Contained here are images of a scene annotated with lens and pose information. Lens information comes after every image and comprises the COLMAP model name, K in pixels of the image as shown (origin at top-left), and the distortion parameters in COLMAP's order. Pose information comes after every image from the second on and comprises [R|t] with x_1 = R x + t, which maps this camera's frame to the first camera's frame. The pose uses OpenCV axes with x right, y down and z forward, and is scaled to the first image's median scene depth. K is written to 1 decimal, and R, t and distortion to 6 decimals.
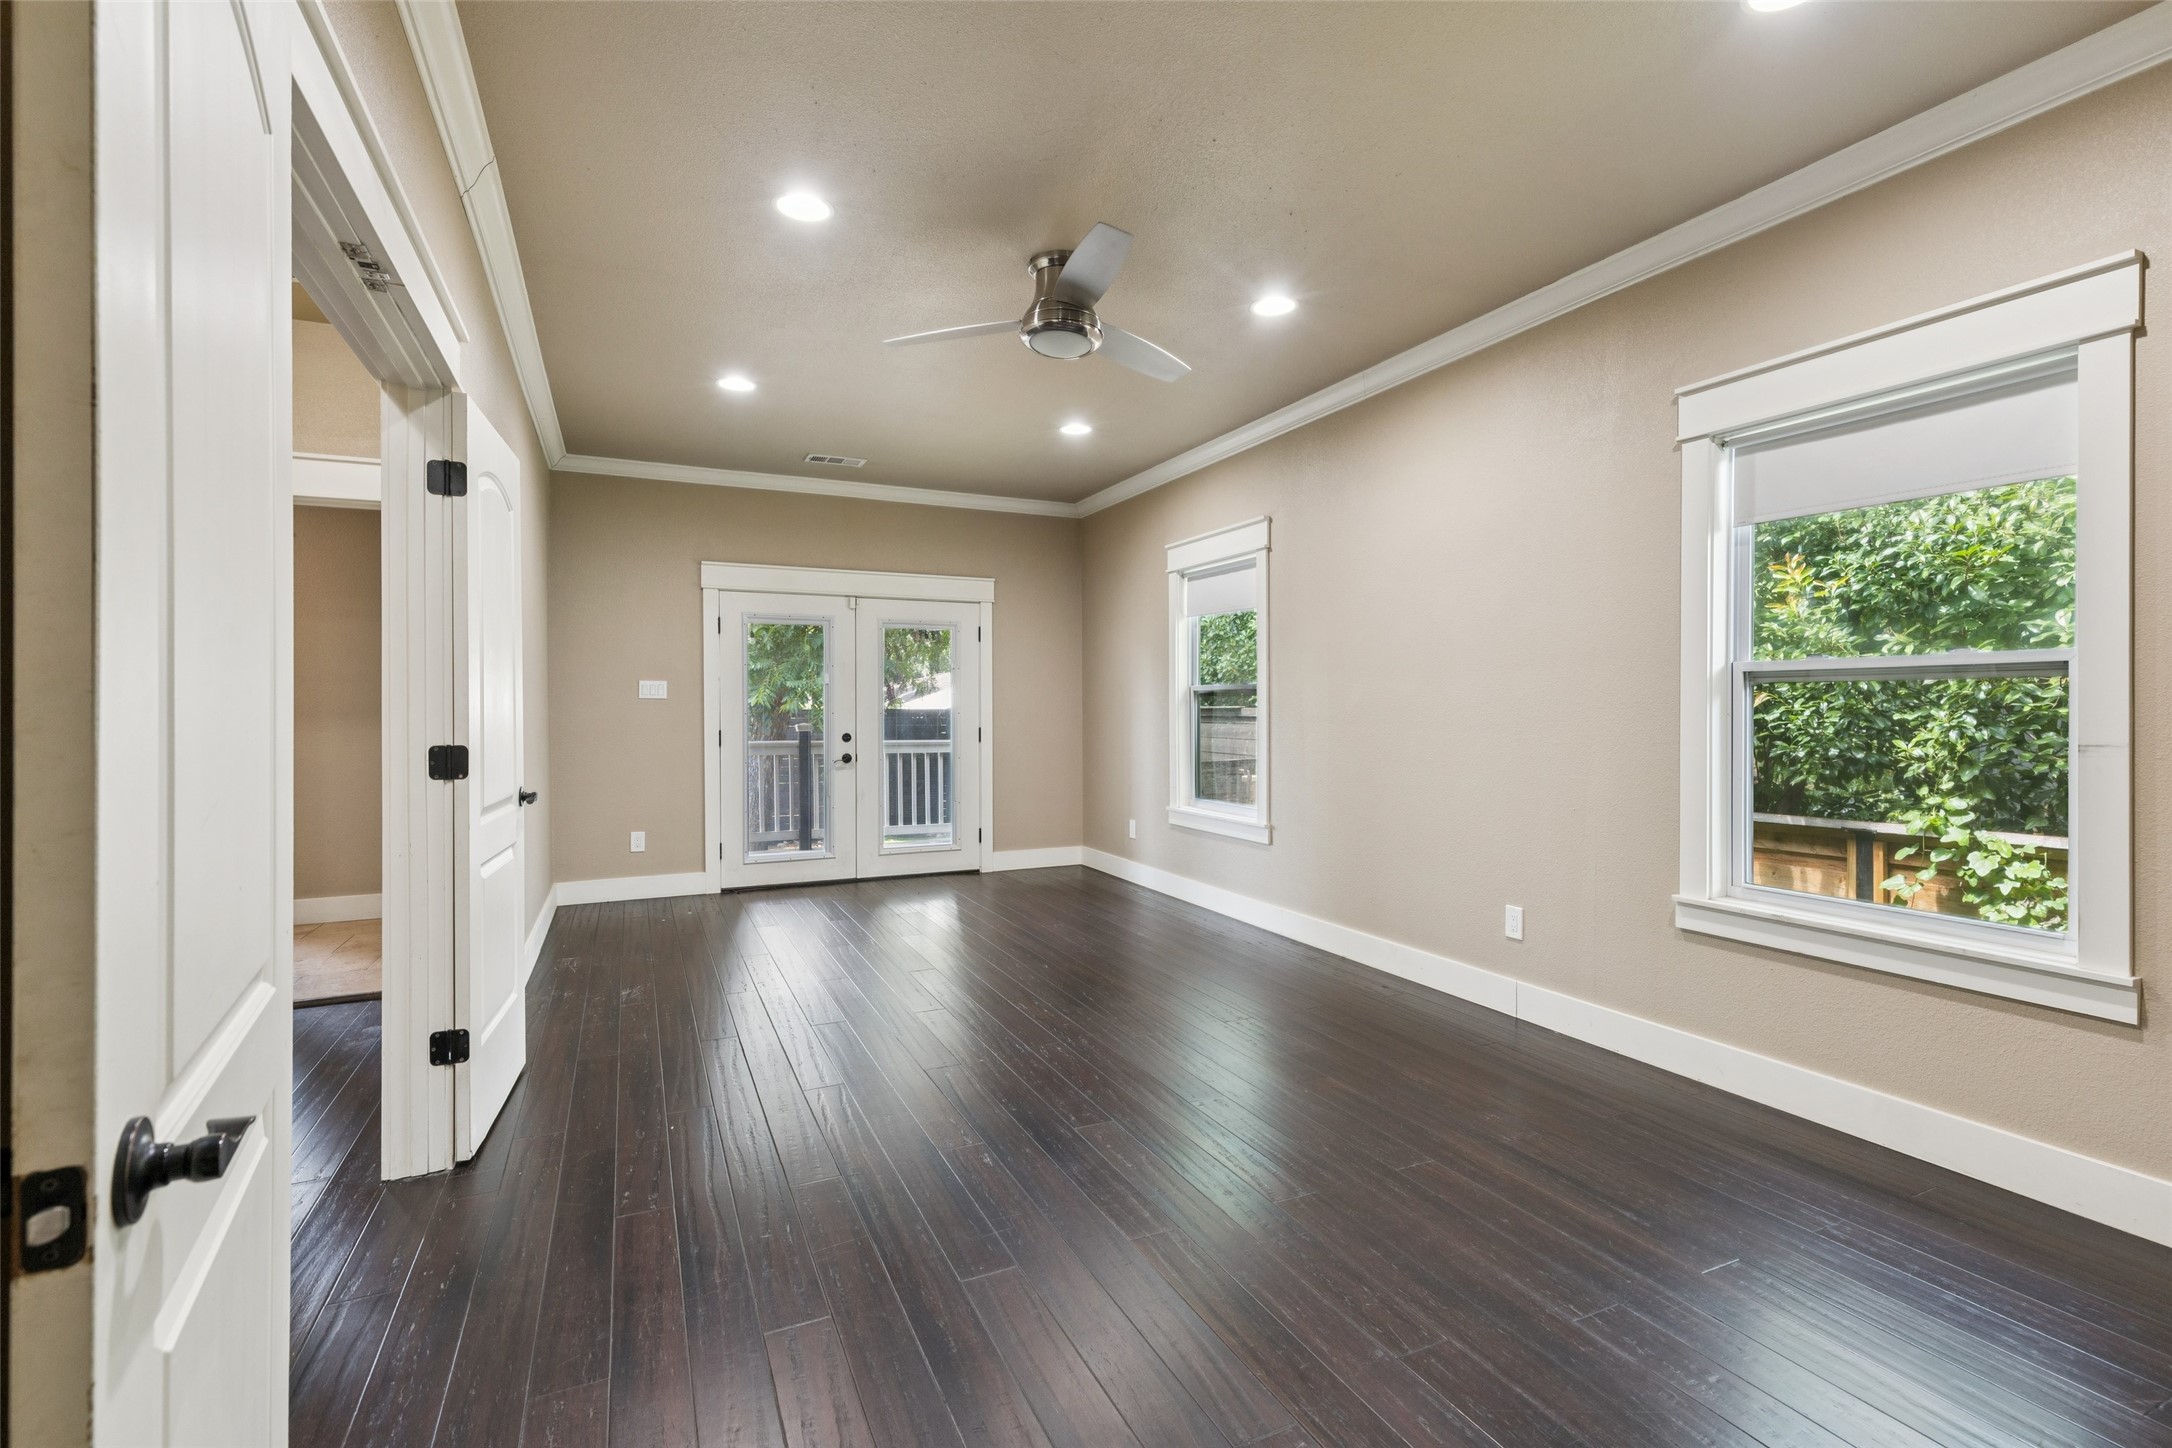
lens RADIAL K [[987.7, 0, 1089.2], [0, 987.7, 706.8], [0, 0, 1]] dist [0.014892, -0.000106]
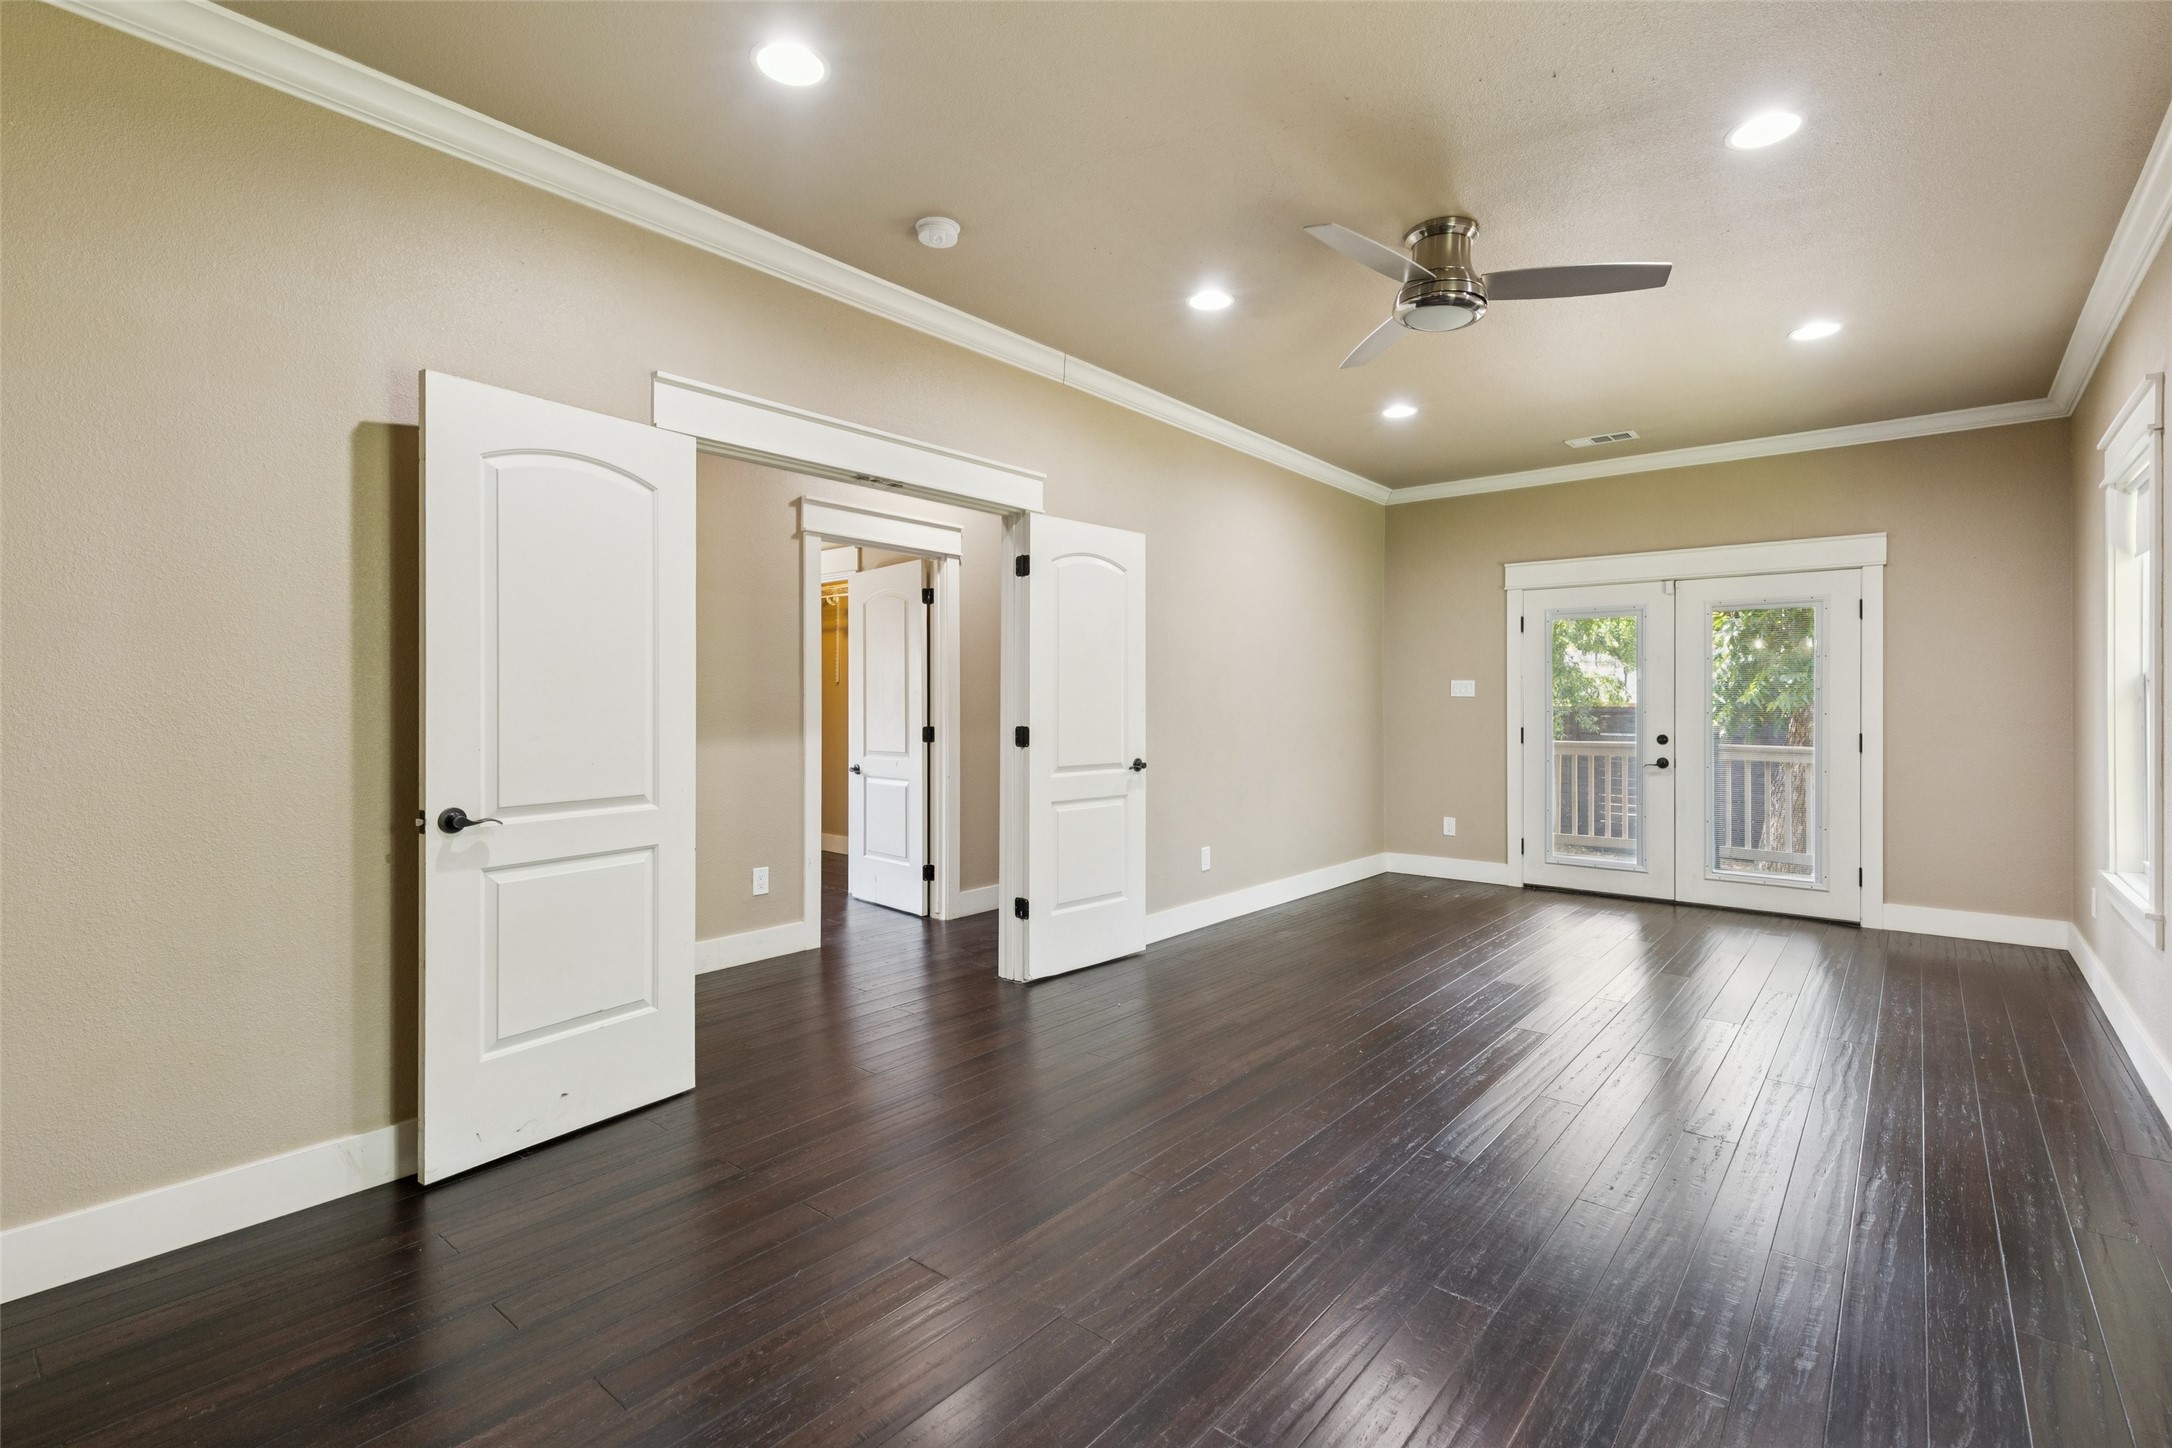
lens RADIAL K [[987.7, 0, 1089.2], [0, 987.7, 706.8], [0, 0, 1]] dist [0.014892, -0.000106]
pose [[0.421066, 0.004619, -0.907018, 0.363149], [-0.003175, 0.999988, 0.003619, -0.000065], [0.907025, 0.001355, 0.421075, 0.164970]]
